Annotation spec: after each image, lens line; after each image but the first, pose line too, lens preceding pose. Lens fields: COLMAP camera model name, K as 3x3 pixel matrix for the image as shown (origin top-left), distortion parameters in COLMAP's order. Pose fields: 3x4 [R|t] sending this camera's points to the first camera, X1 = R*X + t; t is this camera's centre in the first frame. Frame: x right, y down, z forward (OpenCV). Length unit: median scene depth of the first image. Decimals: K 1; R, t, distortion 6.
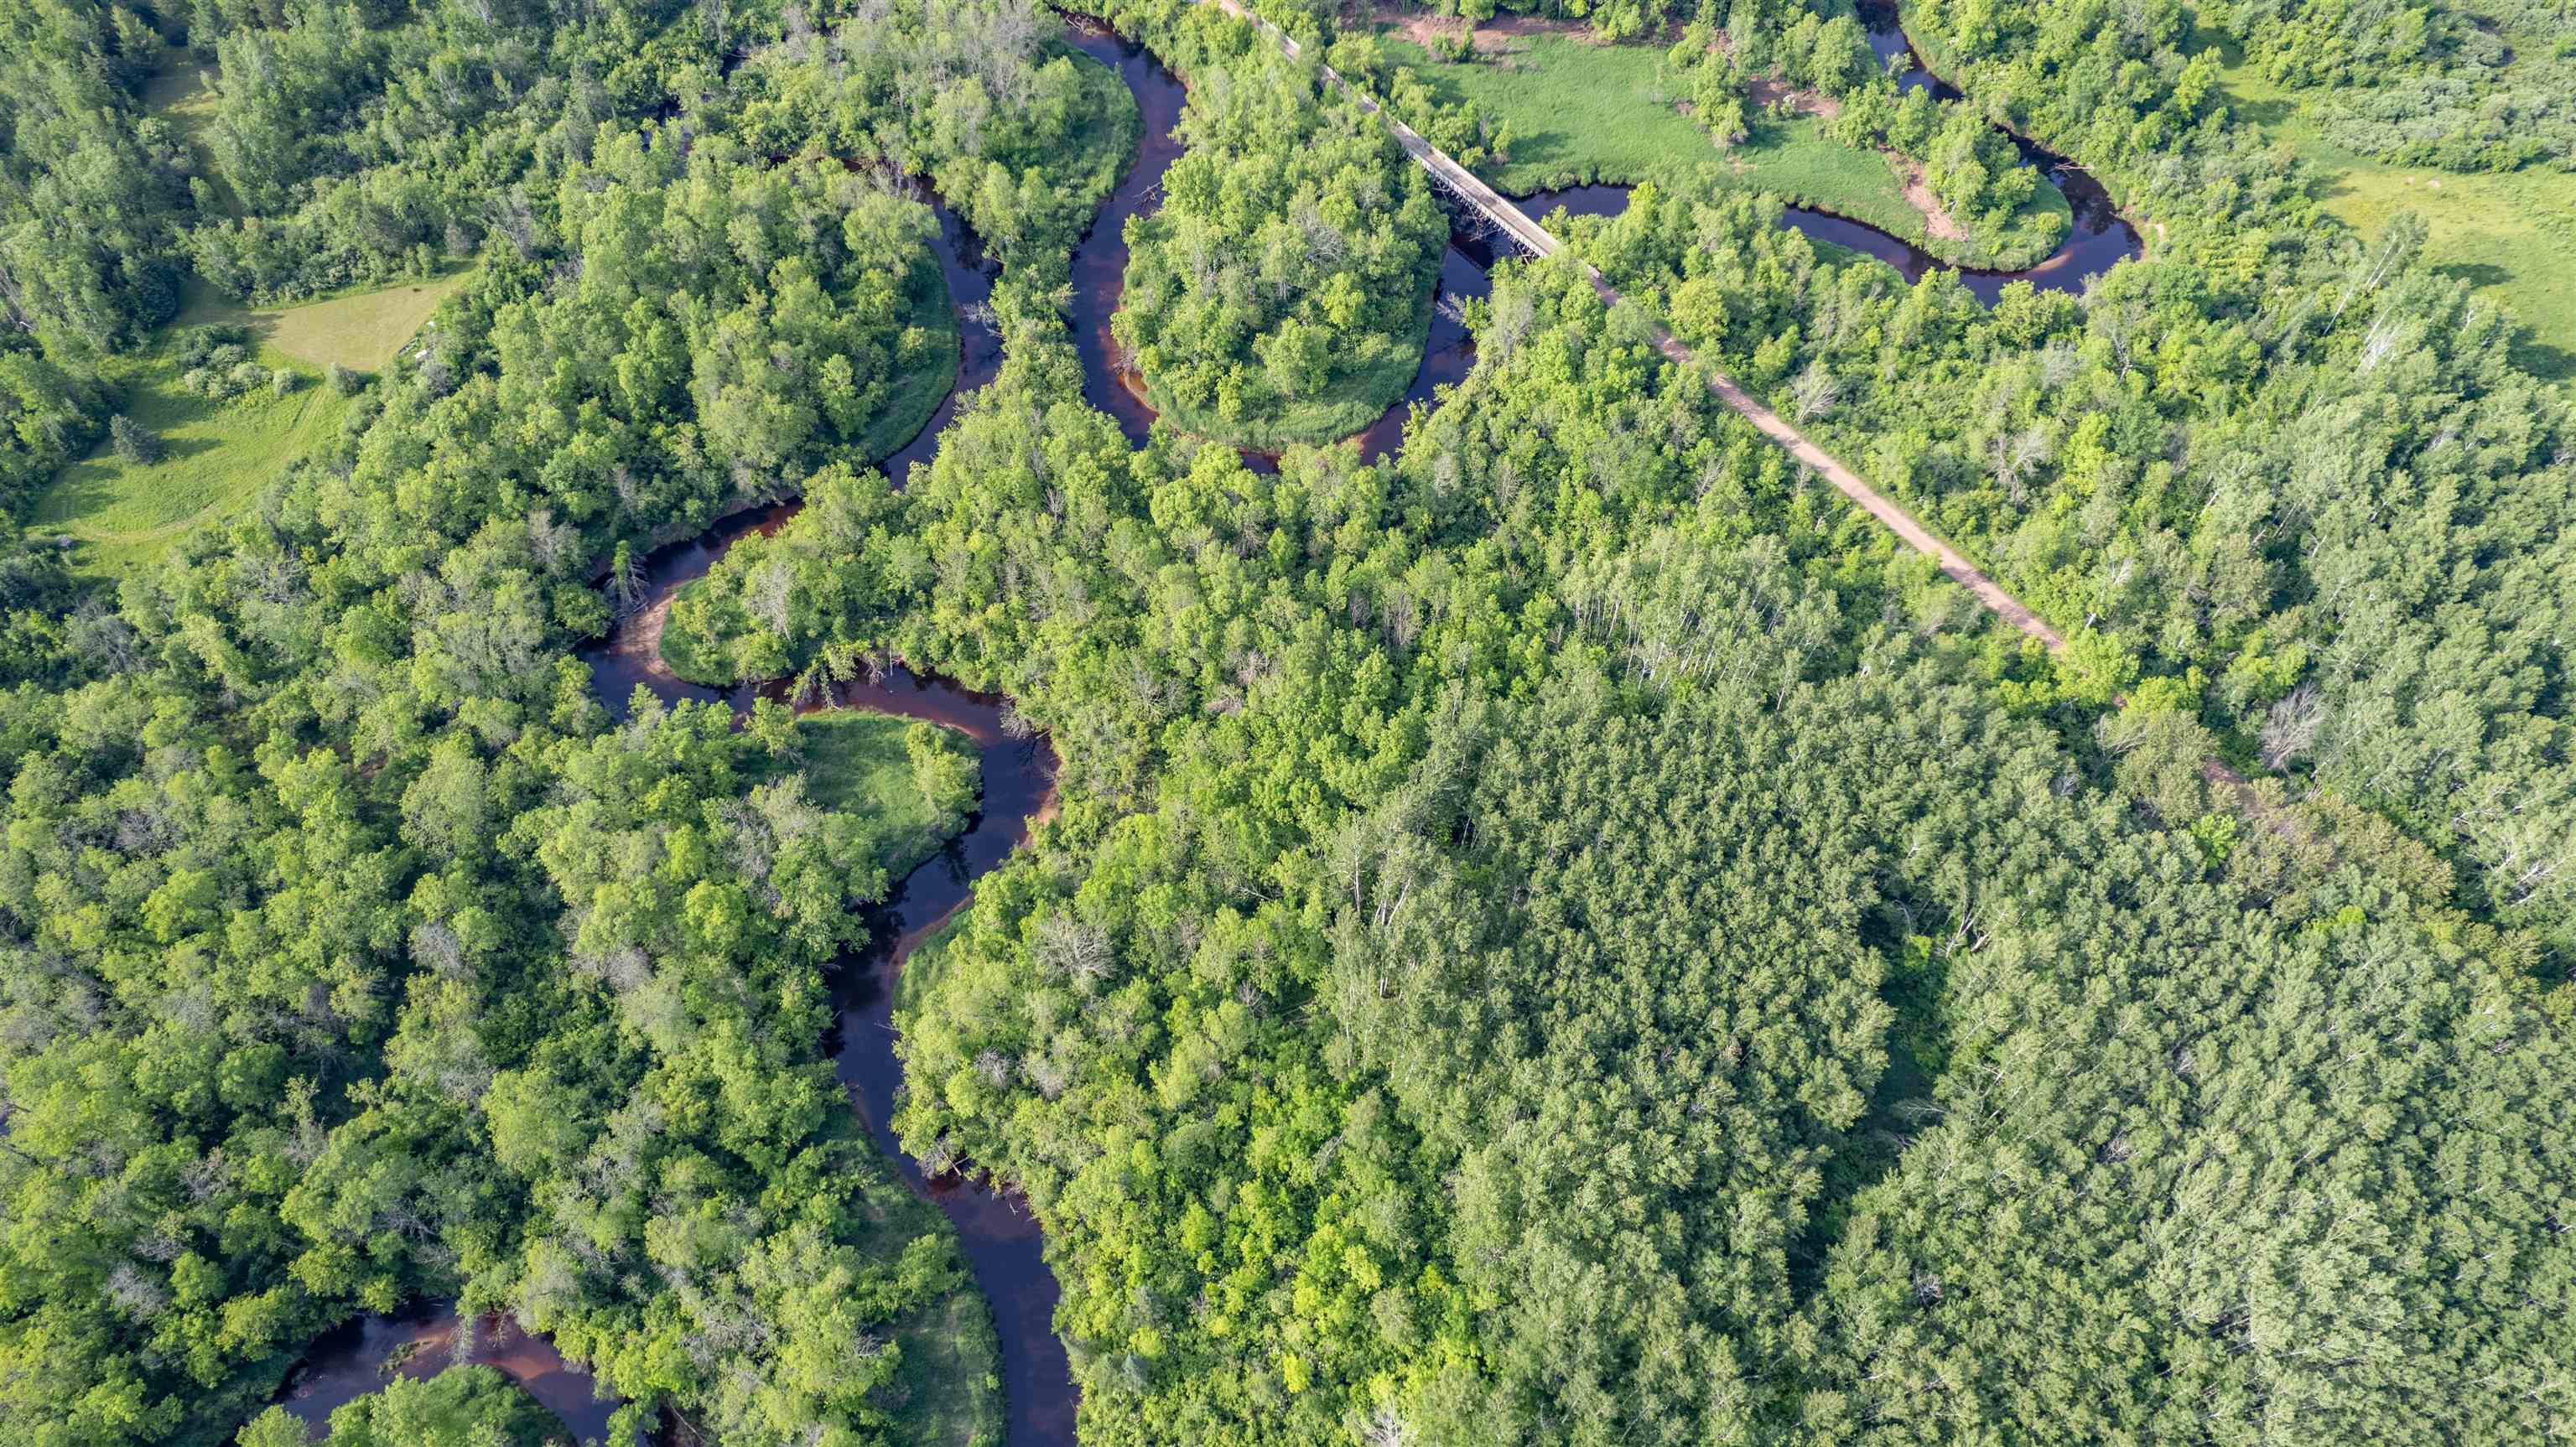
lens RADIAL K [[1623.7, 0, 1288.0], [0, 1623.7, 723.5], [0, 0, 1]] dist [-0.029622, 0.000994]
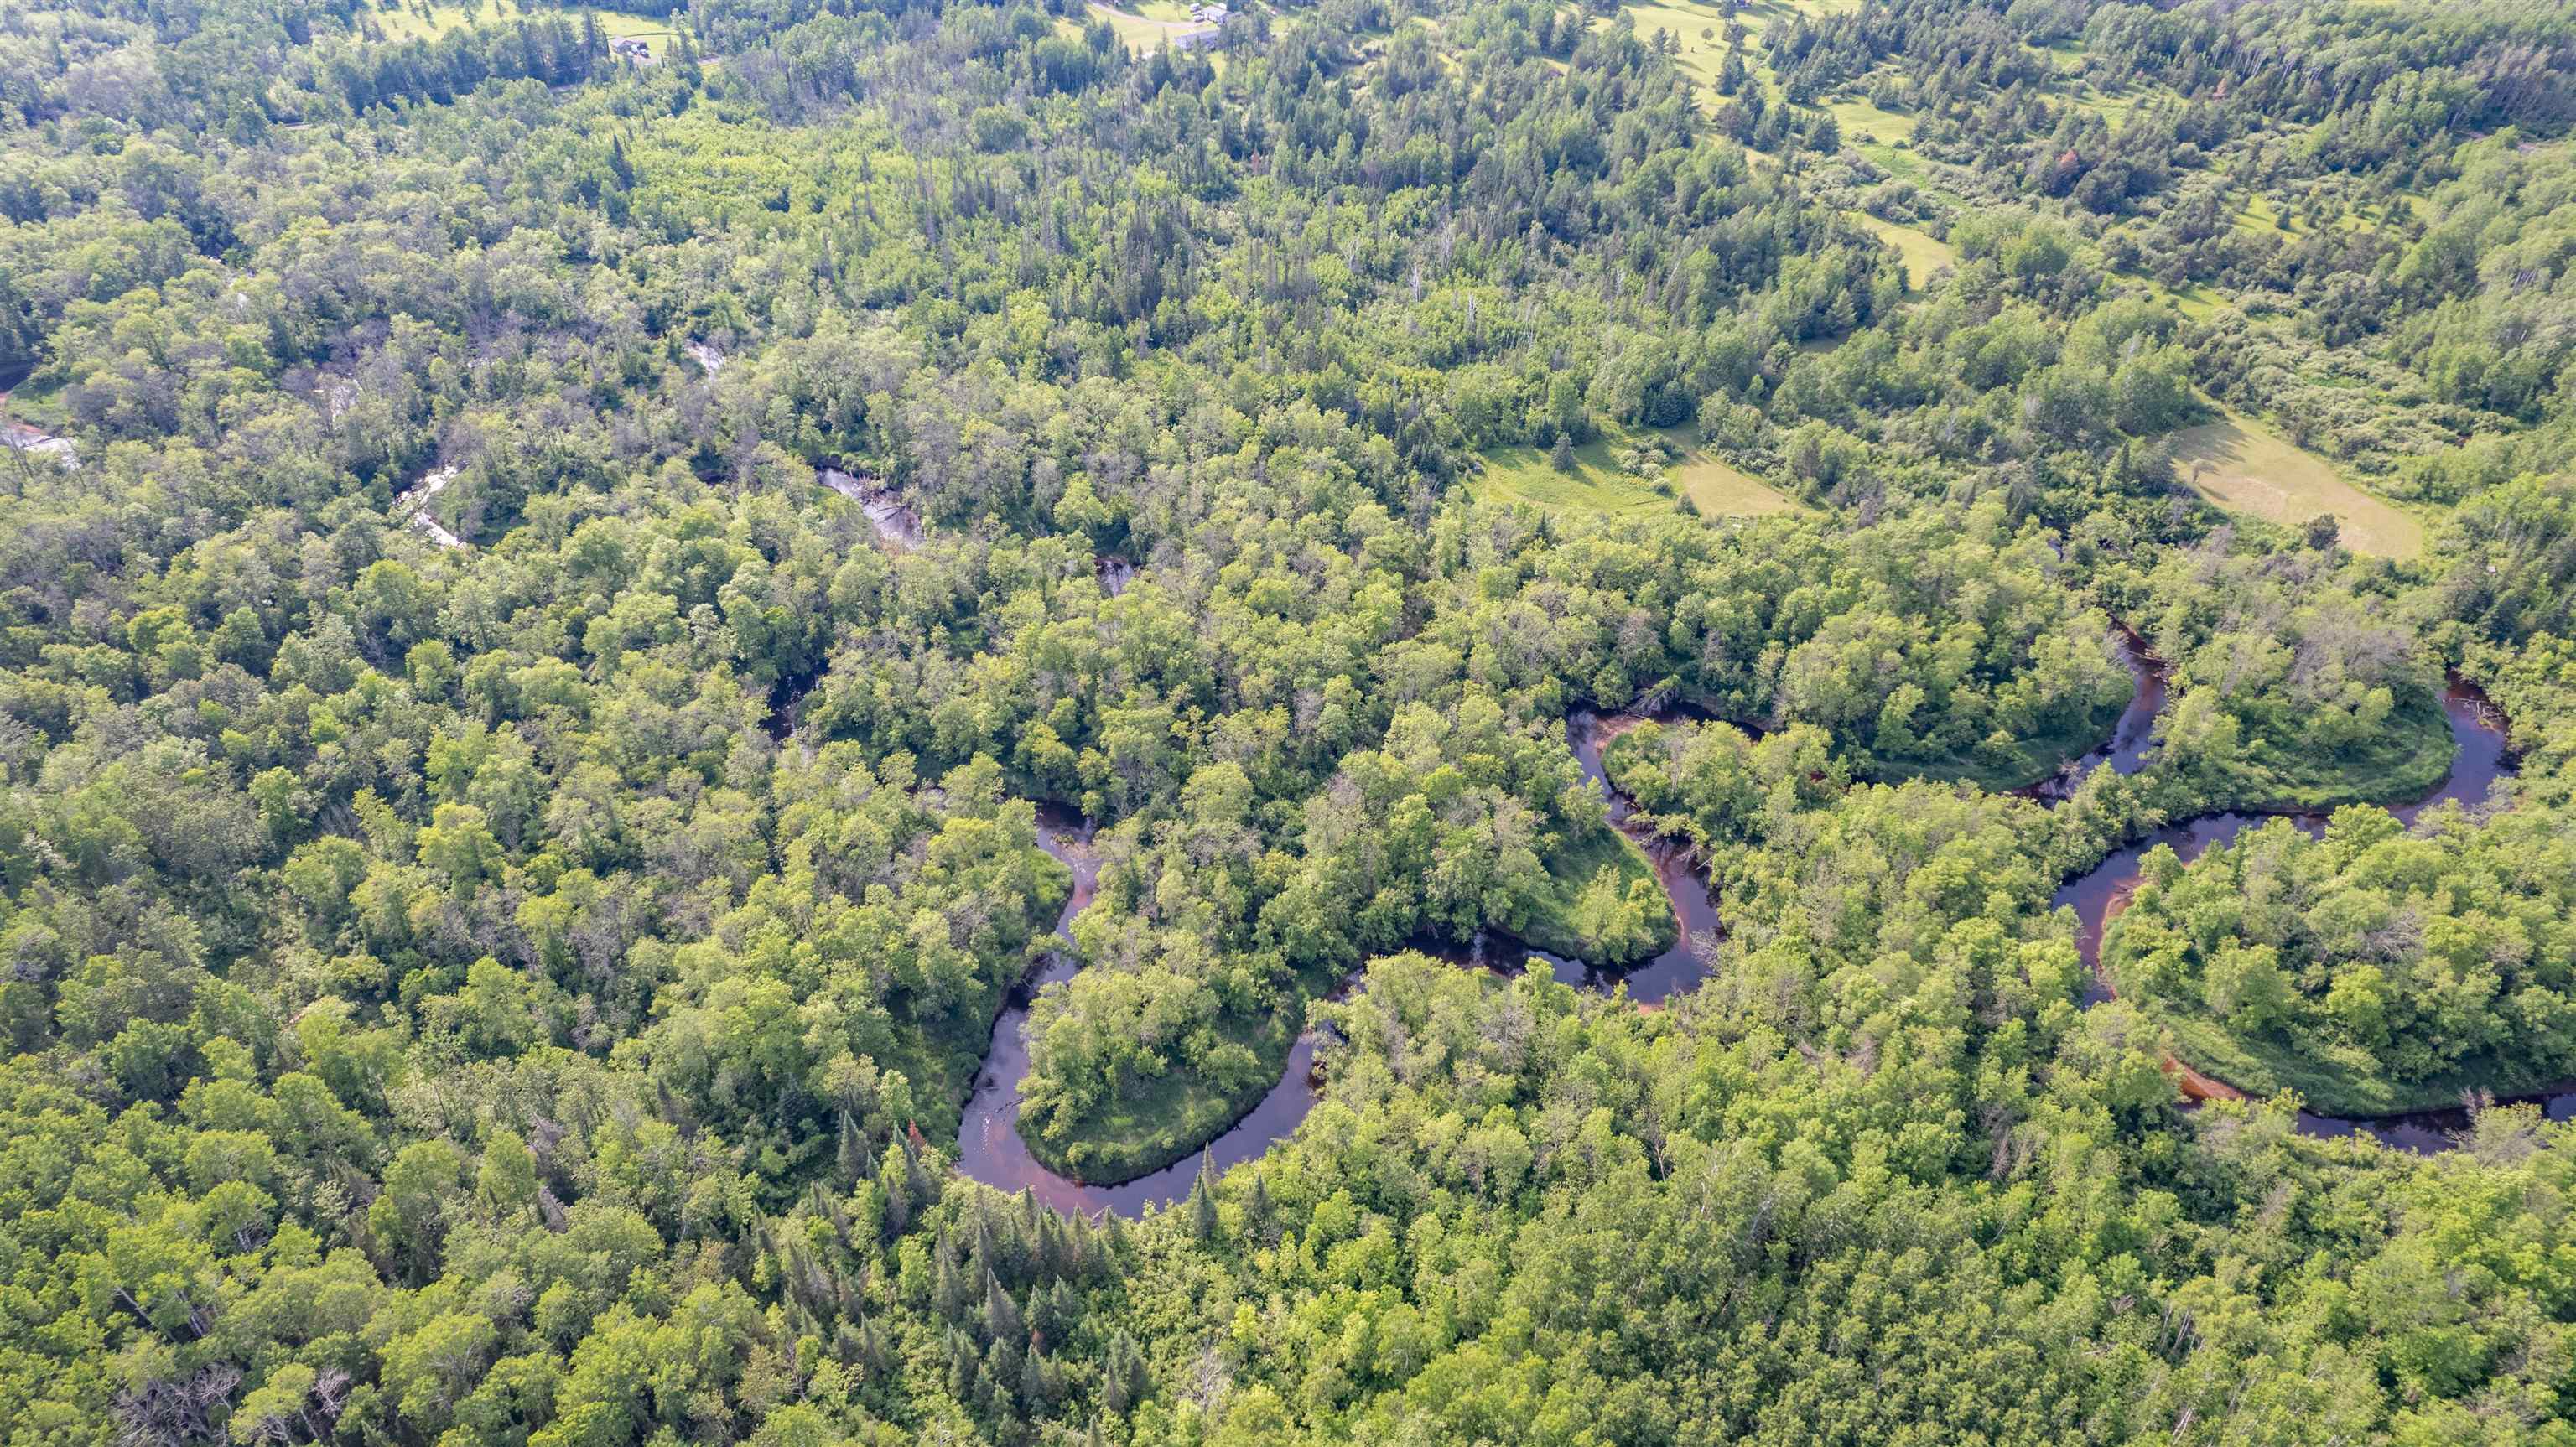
lens RADIAL K [[1631.5, 0, 1288.0], [0, 1631.5, 723.5], [0, 0, 1]] dist [-0.049709, -0.000738]
pose [[0.345517, 0.565308, -0.749029, 0.452319], [-0.773049, 0.623960, 0.114318, -0.002530], [0.531990, 0.539537, 0.652600, 0.053251]]
